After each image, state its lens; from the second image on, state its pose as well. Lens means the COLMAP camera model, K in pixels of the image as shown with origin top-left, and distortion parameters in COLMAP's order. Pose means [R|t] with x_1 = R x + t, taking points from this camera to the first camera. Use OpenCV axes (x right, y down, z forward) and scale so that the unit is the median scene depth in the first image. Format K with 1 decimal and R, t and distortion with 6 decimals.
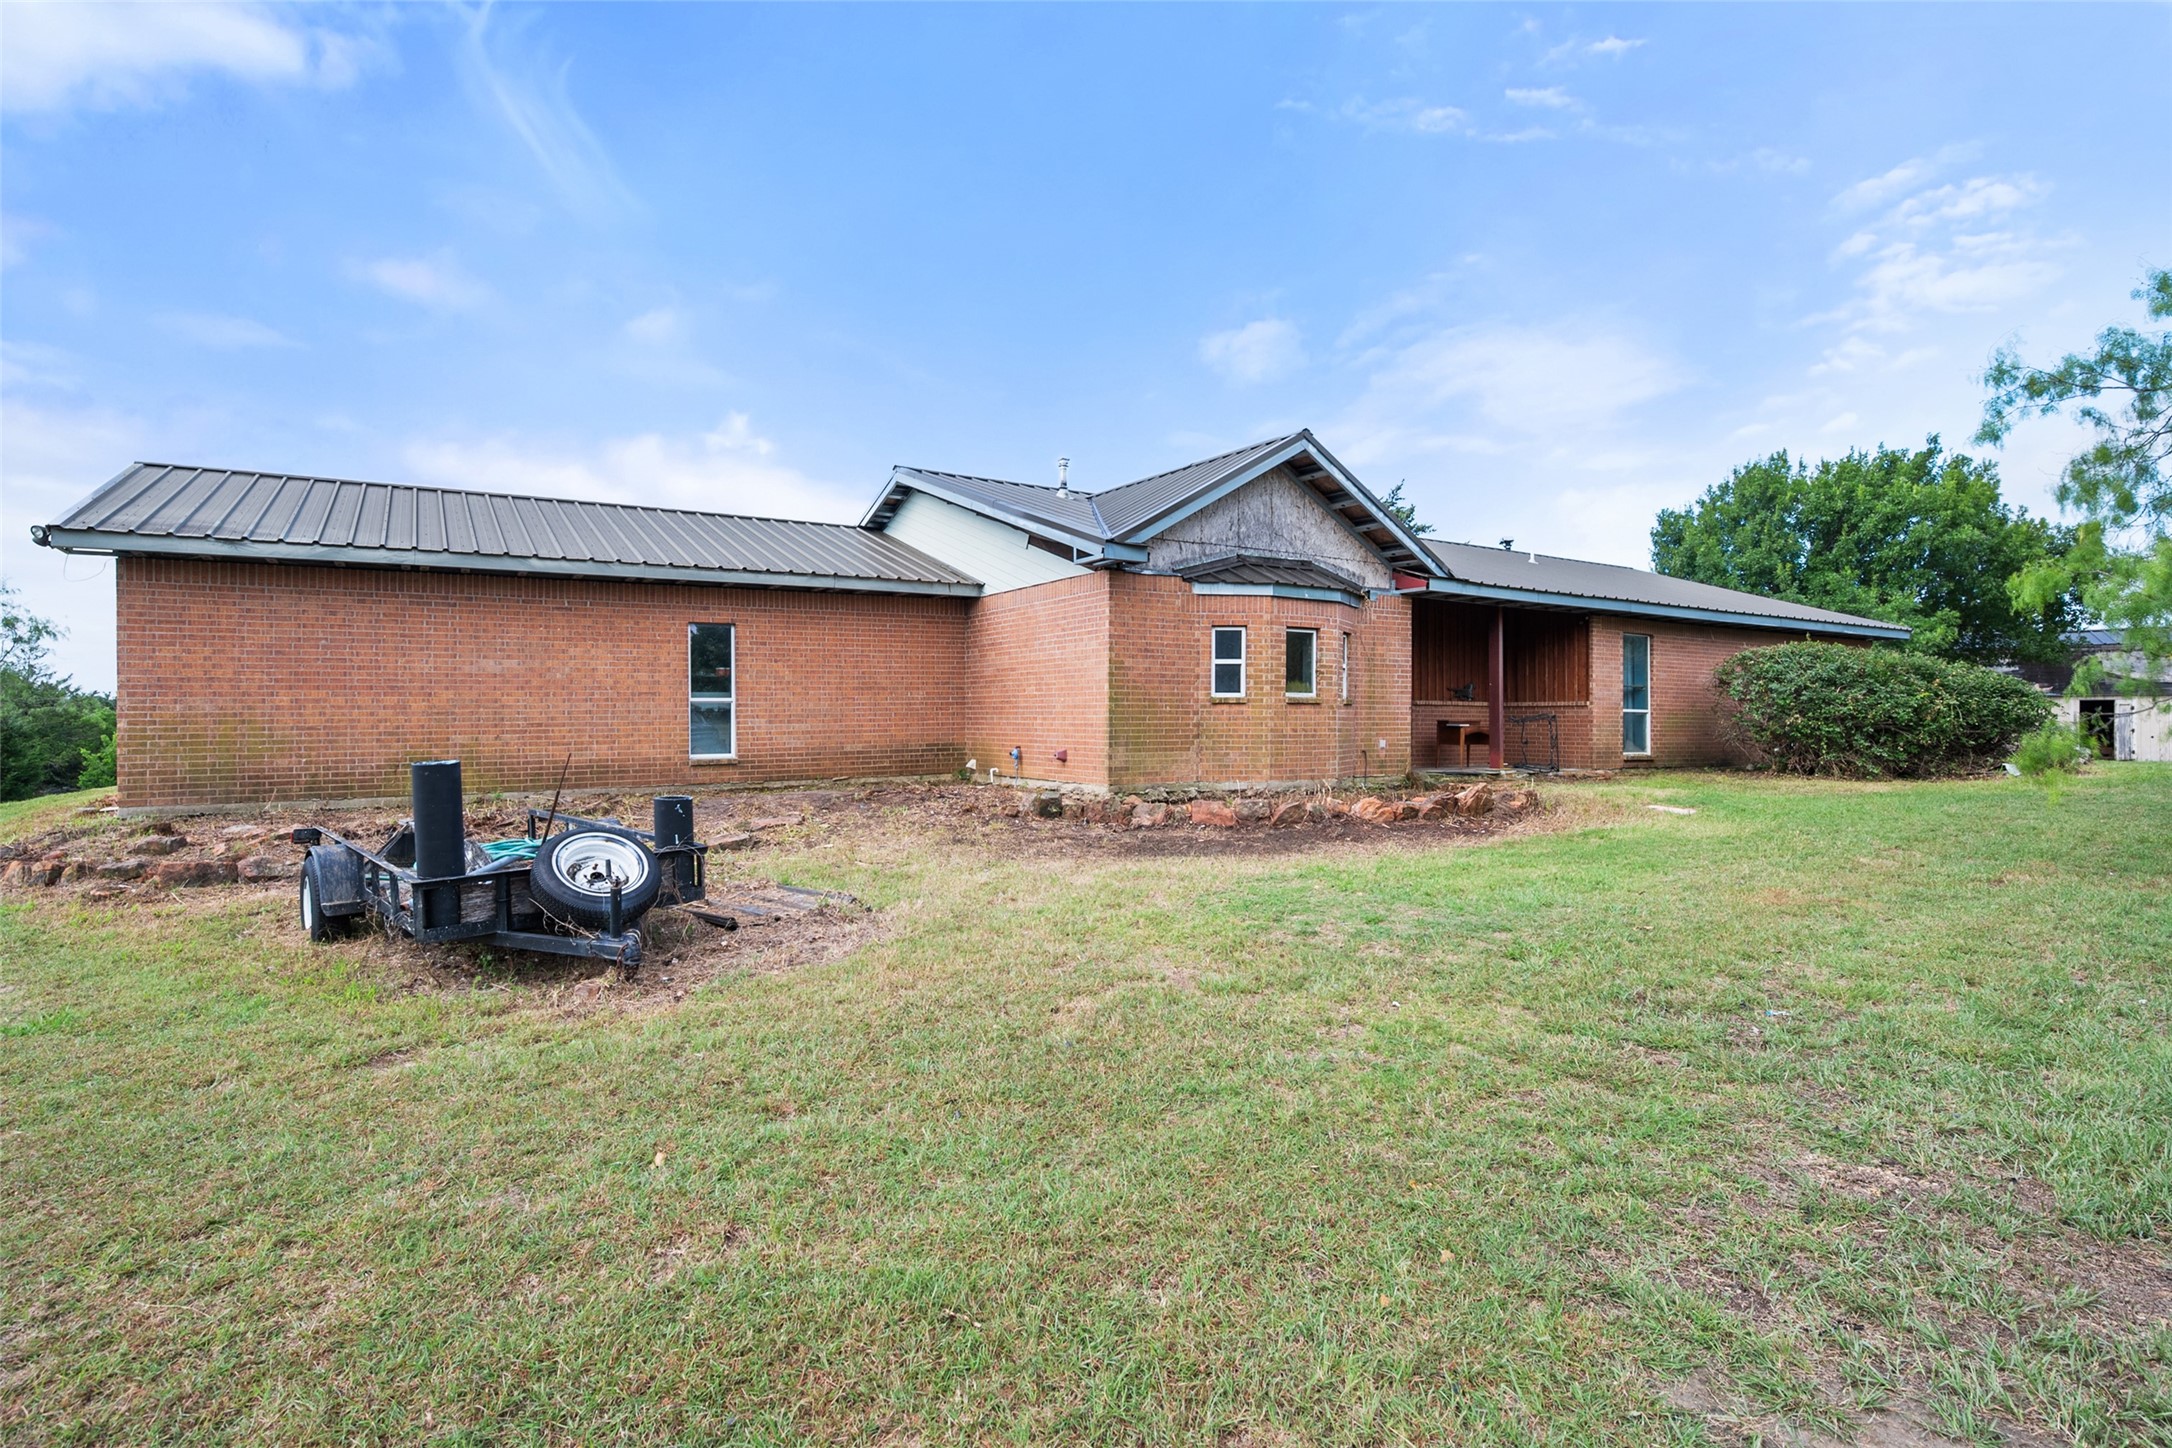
lens RADIAL K [[1043.8, 0, 1082.2], [0, 1043.8, 733.4], [0, 0, 1]] dist [0.004868, 0.000896]
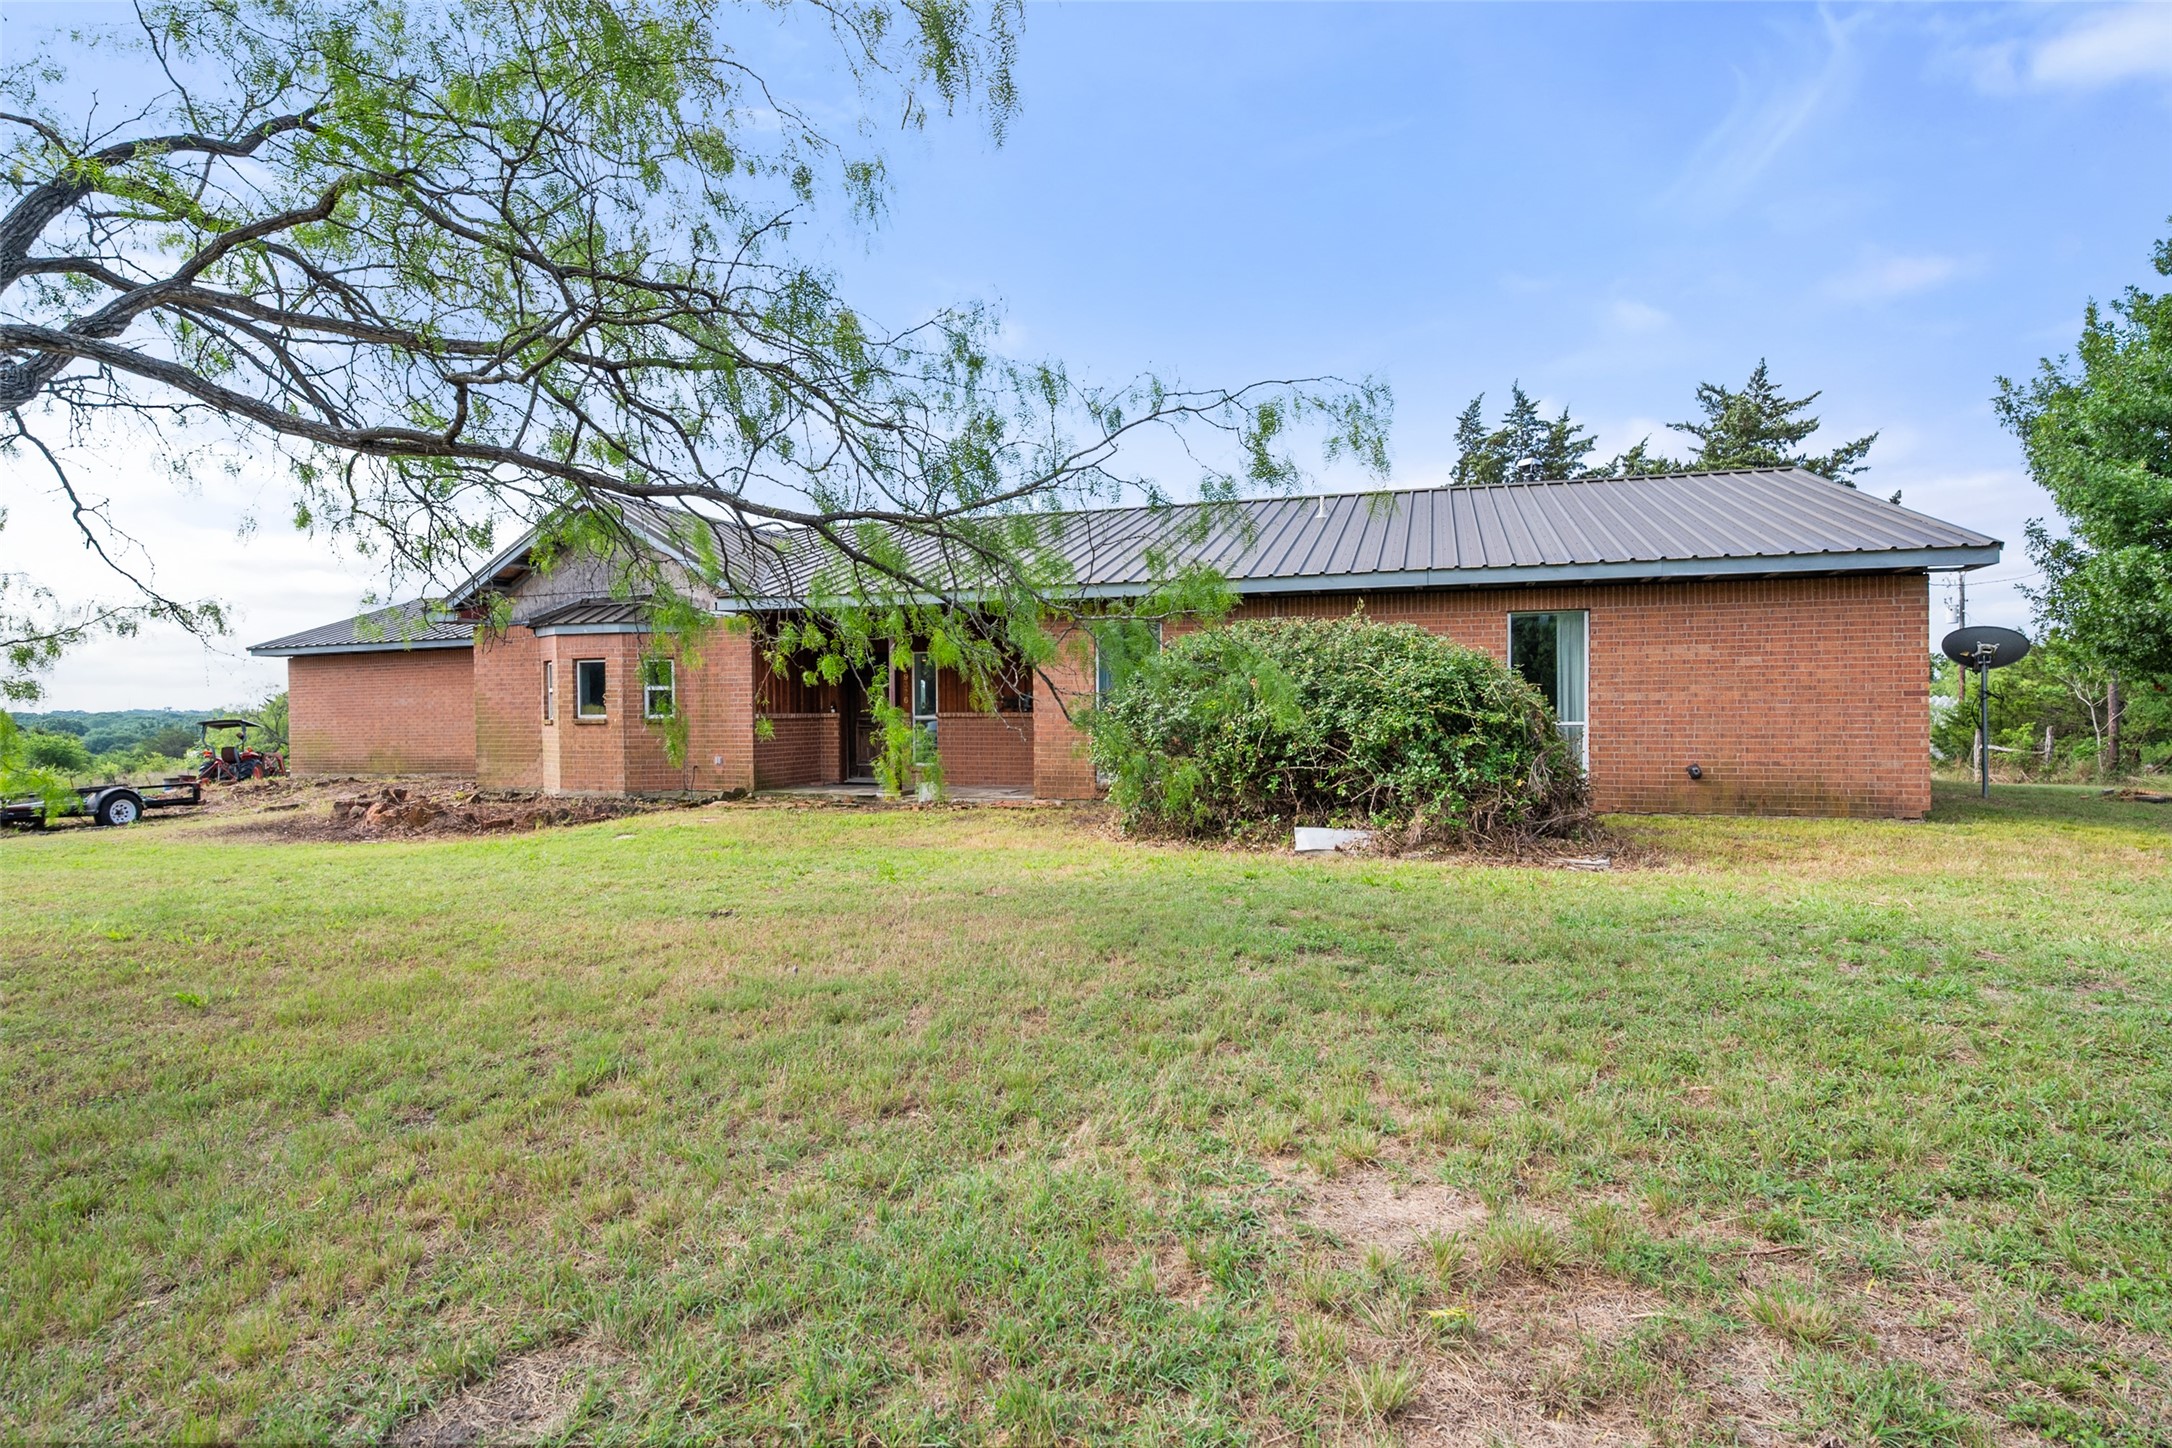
lens RADIAL K [[1043.8, 0, 1076.8], [0, 1043.8, 735.3], [0, 0, 1]] dist [0.004868, 0.000896]
pose [[0.659185, 0.007451, -0.751944, 1.300099], [-0.002934, 0.999969, 0.007337, -0.023383], [0.751975, -0.002630, 0.659186, 0.579505]]
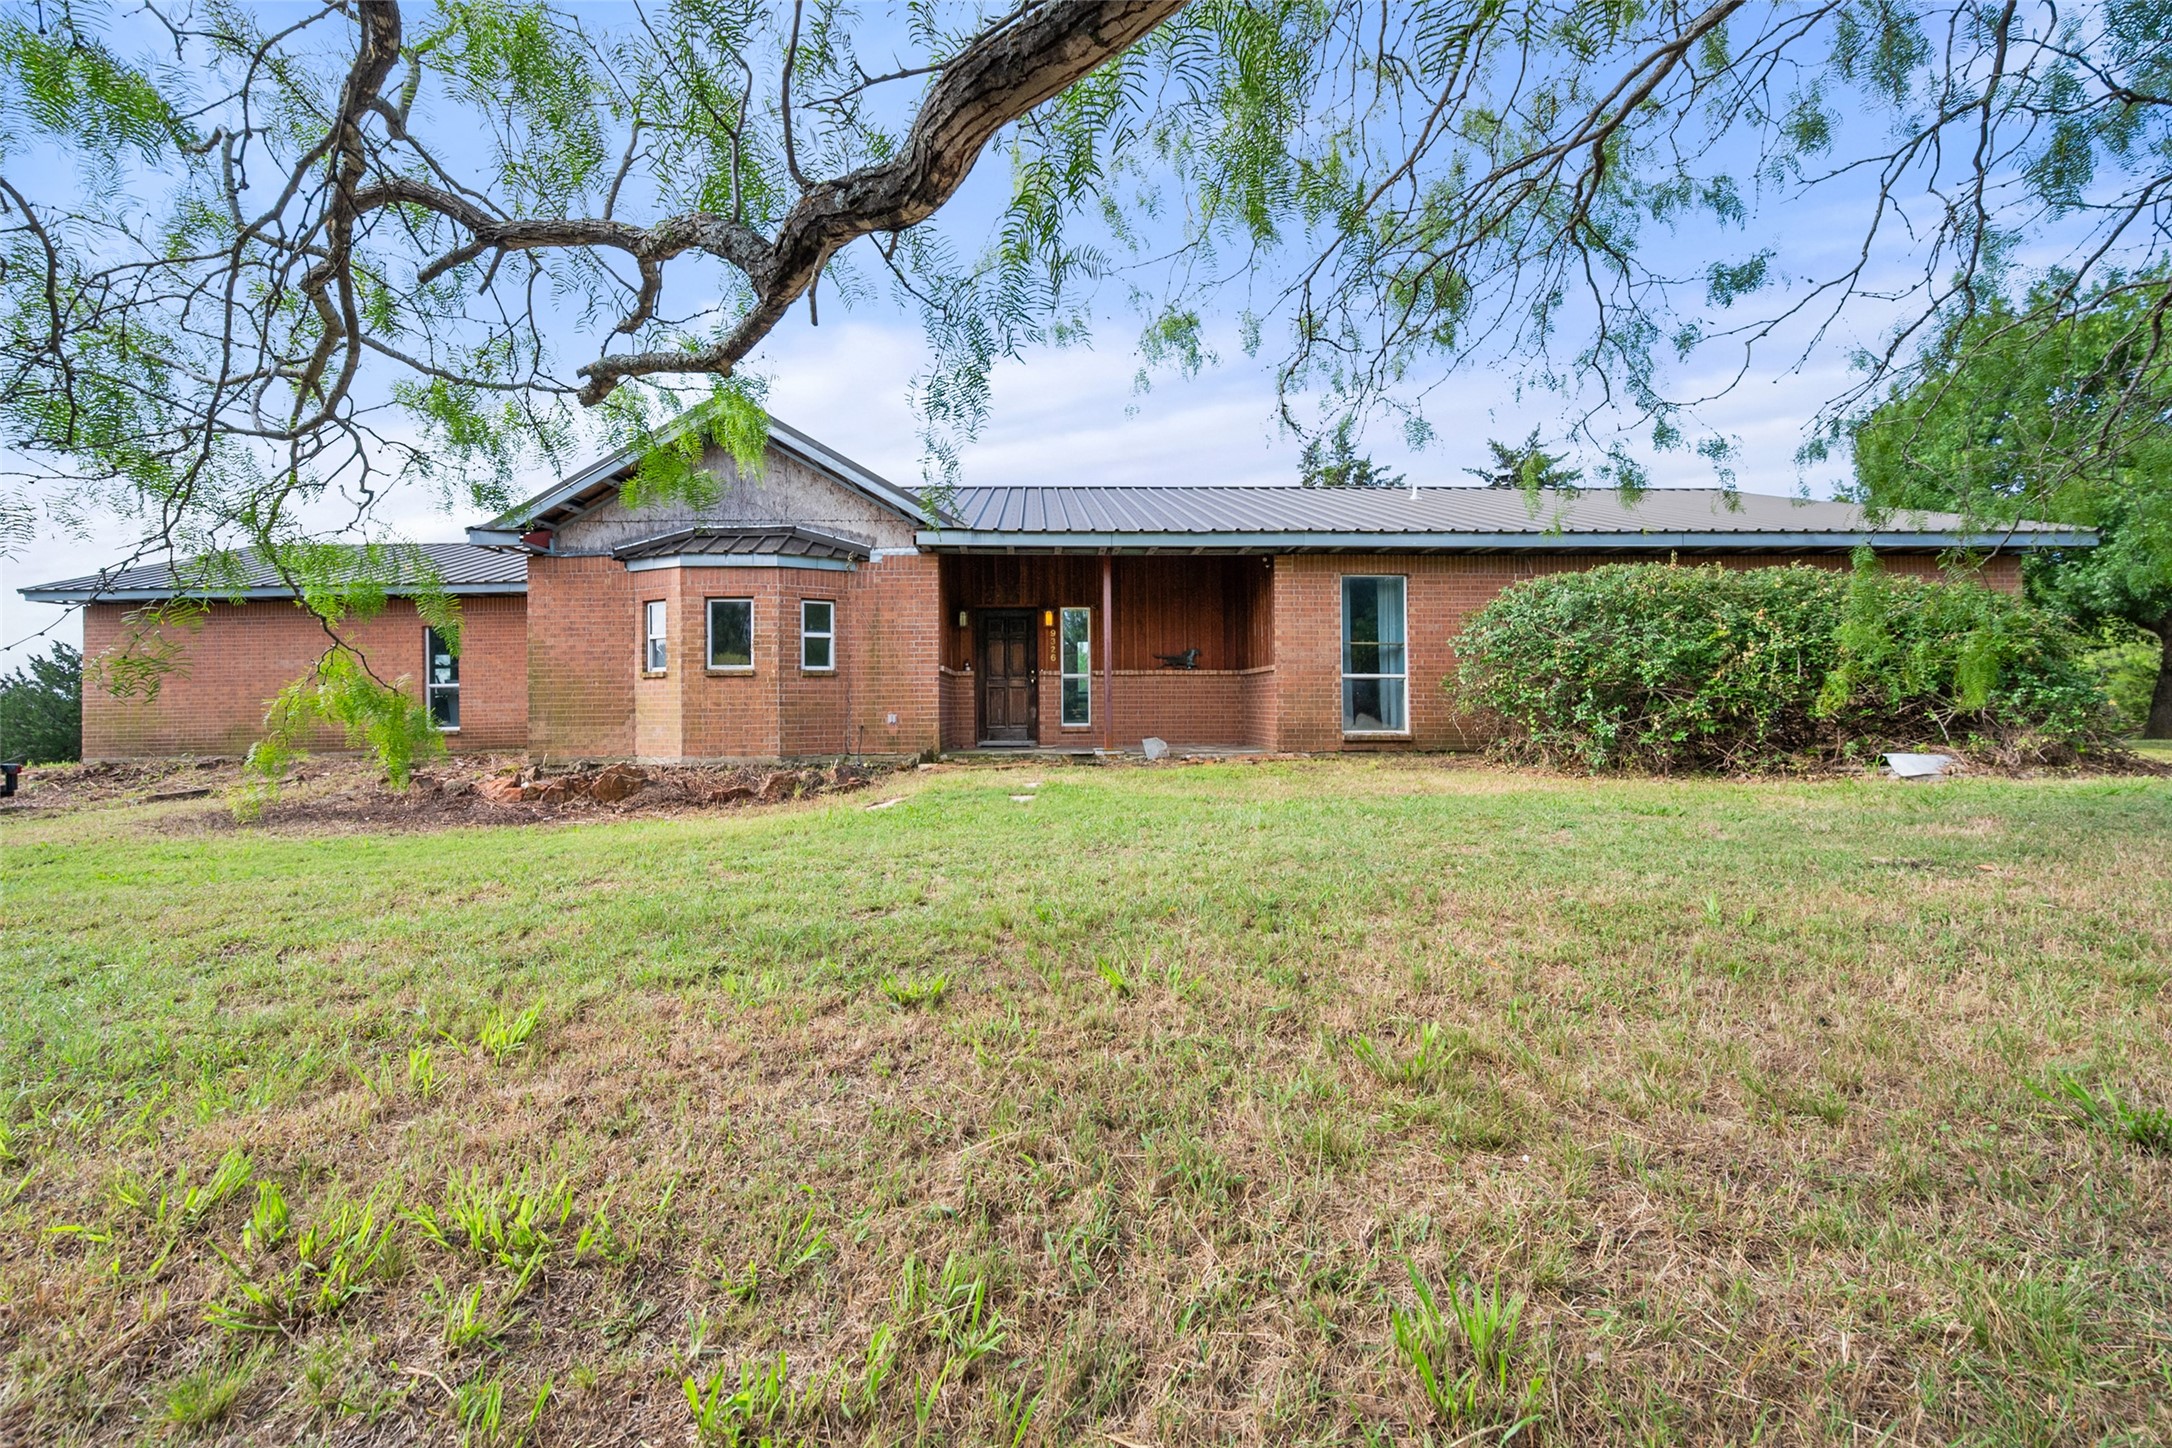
lens RADIAL K [[859.8, 0, 1103.3], [0, 859.8, 710.6], [0, 0, 1]] dist [-0.002785, 0.001289]
pose [[0.871294, -0.006149, -0.490723, 0.811264], [0.004151, 0.999978, -0.005161, 0.007718], [0.490744, 0.002460, 0.871300, 0.435211]]
